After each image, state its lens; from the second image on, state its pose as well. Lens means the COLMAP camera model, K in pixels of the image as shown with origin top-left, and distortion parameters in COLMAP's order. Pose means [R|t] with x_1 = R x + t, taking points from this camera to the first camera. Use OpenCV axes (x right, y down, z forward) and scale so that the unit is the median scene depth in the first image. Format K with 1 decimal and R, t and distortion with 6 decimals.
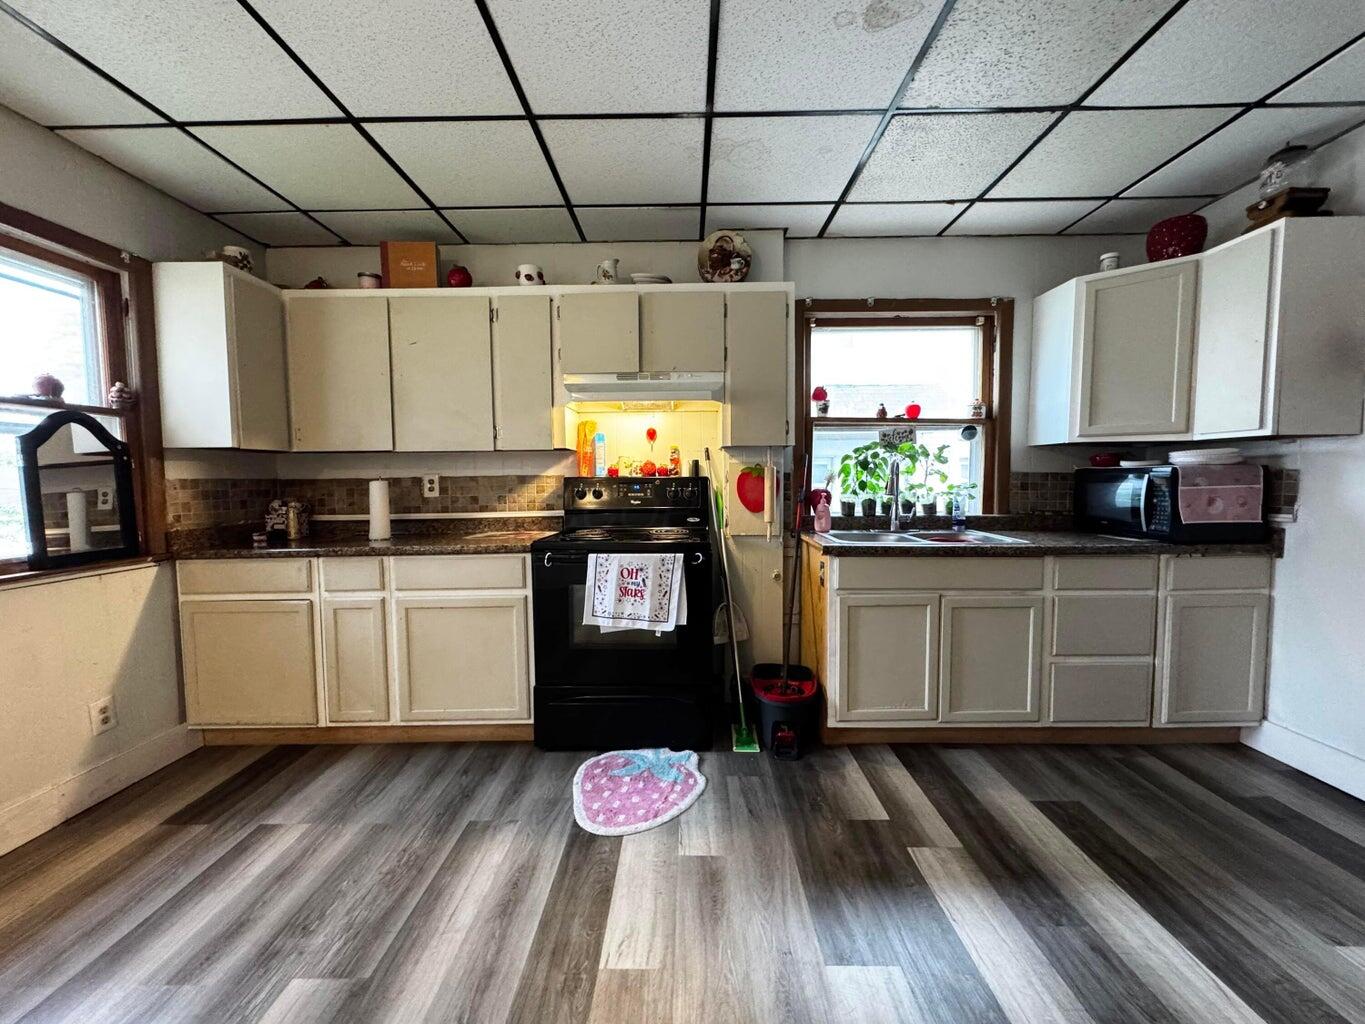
lens RADIAL K [[547.0, 0, 683.8], [0, 547.0, 507.7], [0, 0, 1]] dist [-0.001125, 0.000275]
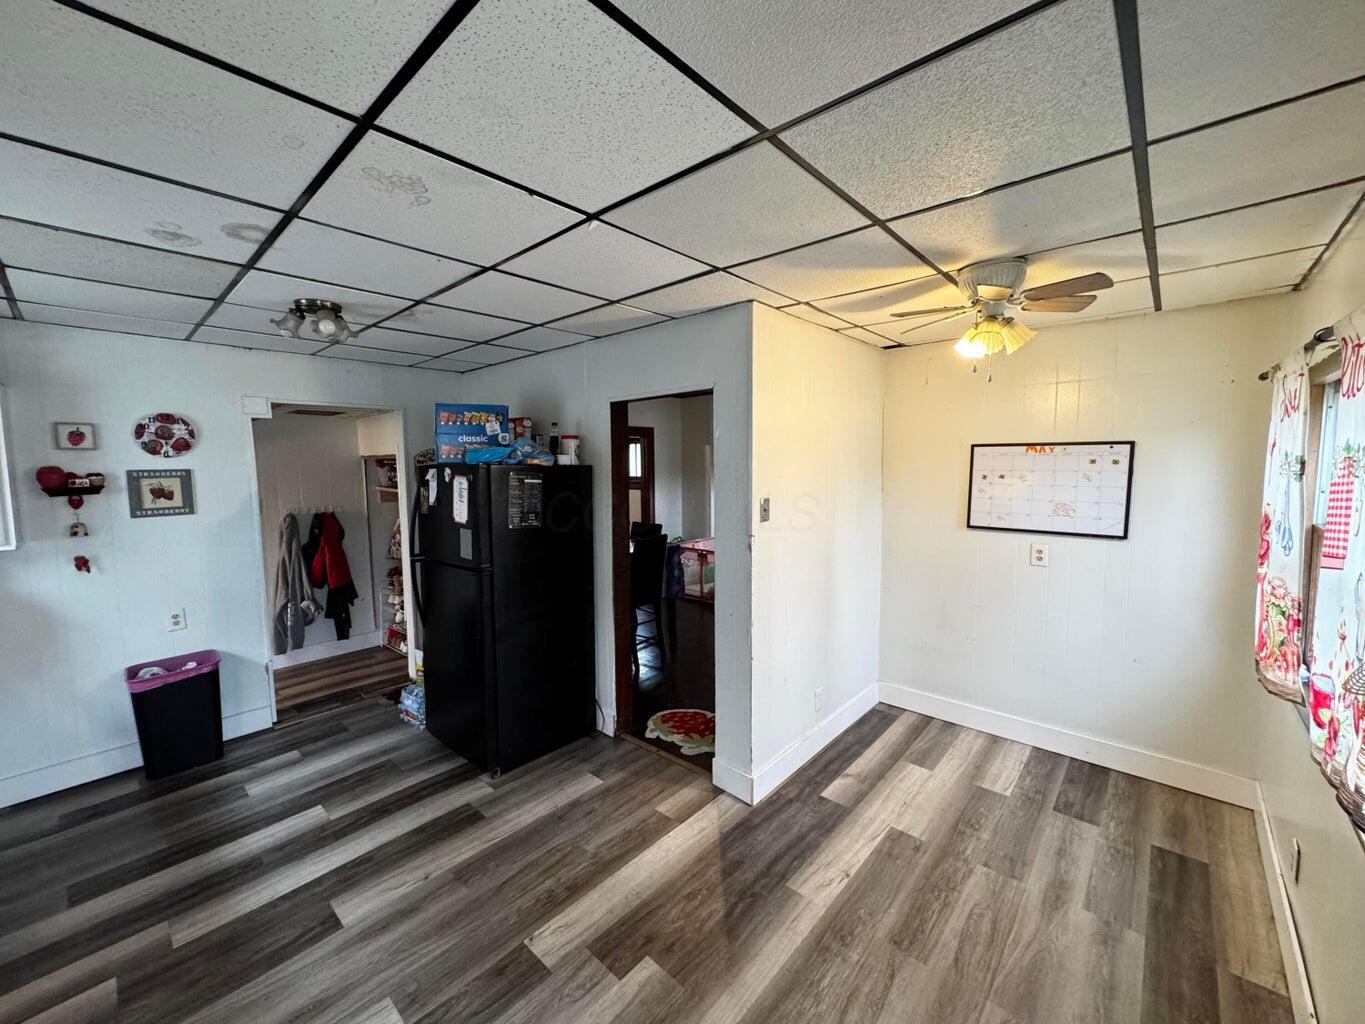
lens RADIAL K [[547.0, 0, 683.8], [0, 547.0, 507.7], [0, 0, 1]] dist [-0.001125, 0.000275]
pose [[-0.752050, -0.039948, 0.657894, -0.788177], [0.052542, 0.991351, 0.120257, -0.253973], [-0.657008, 0.125006, -0.743447, 0.769898]]
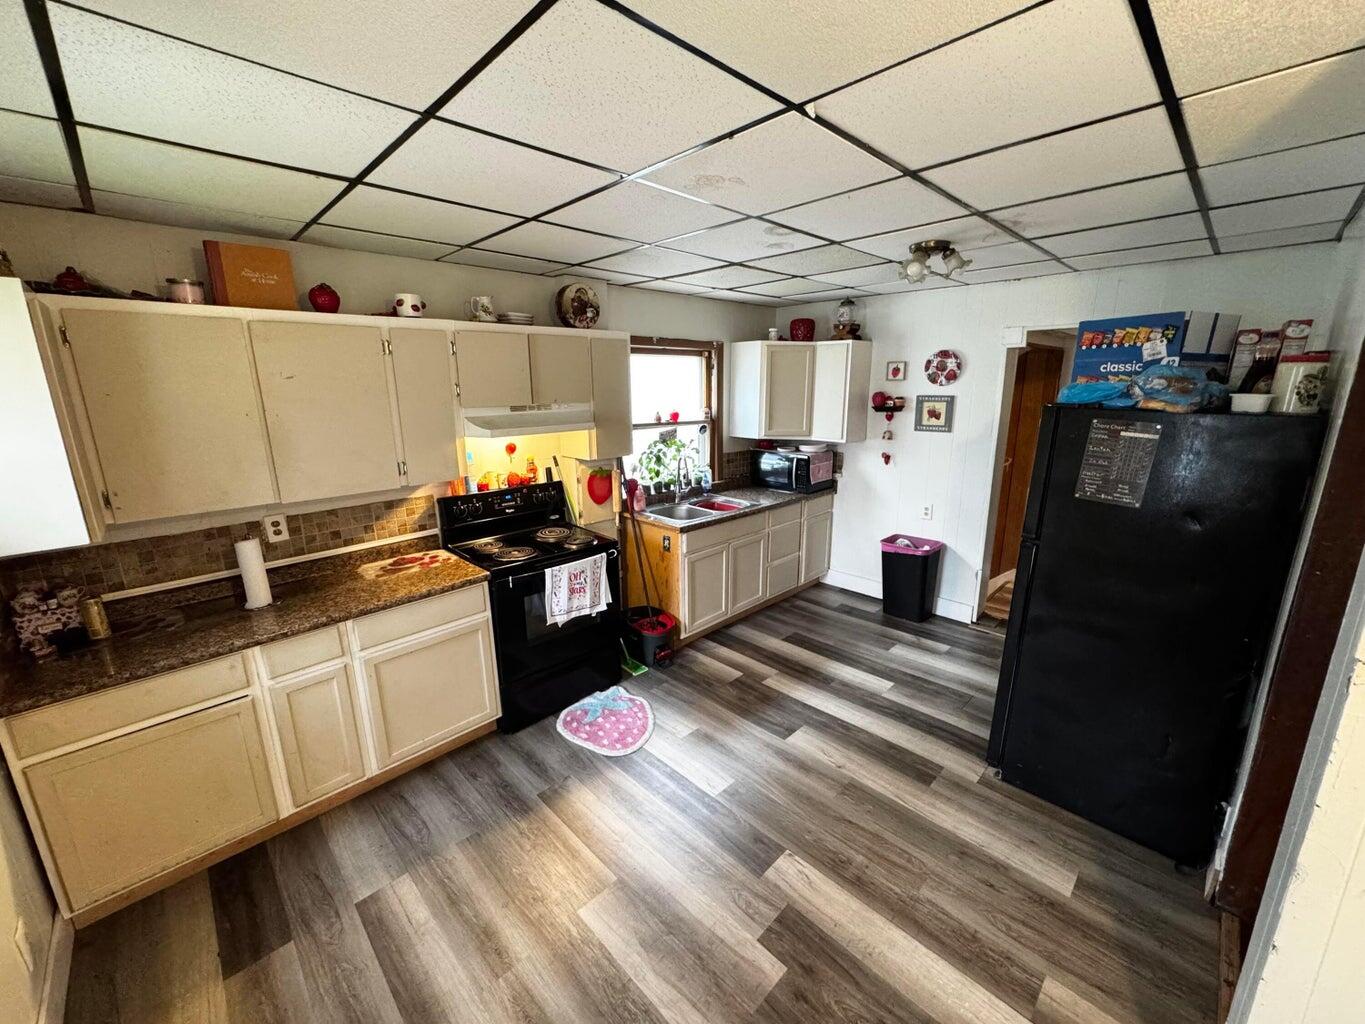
lens RADIAL K [[547.0, 0, 683.8], [0, 547.0, 507.7], [0, 0, 1]] dist [-0.001125, 0.000275]
pose [[0.706419, -0.158861, 0.689736, -0.750496], [0.043299, 0.982361, 0.181912, -0.252864], [-0.706469, -0.098642, 0.700837, -0.066990]]
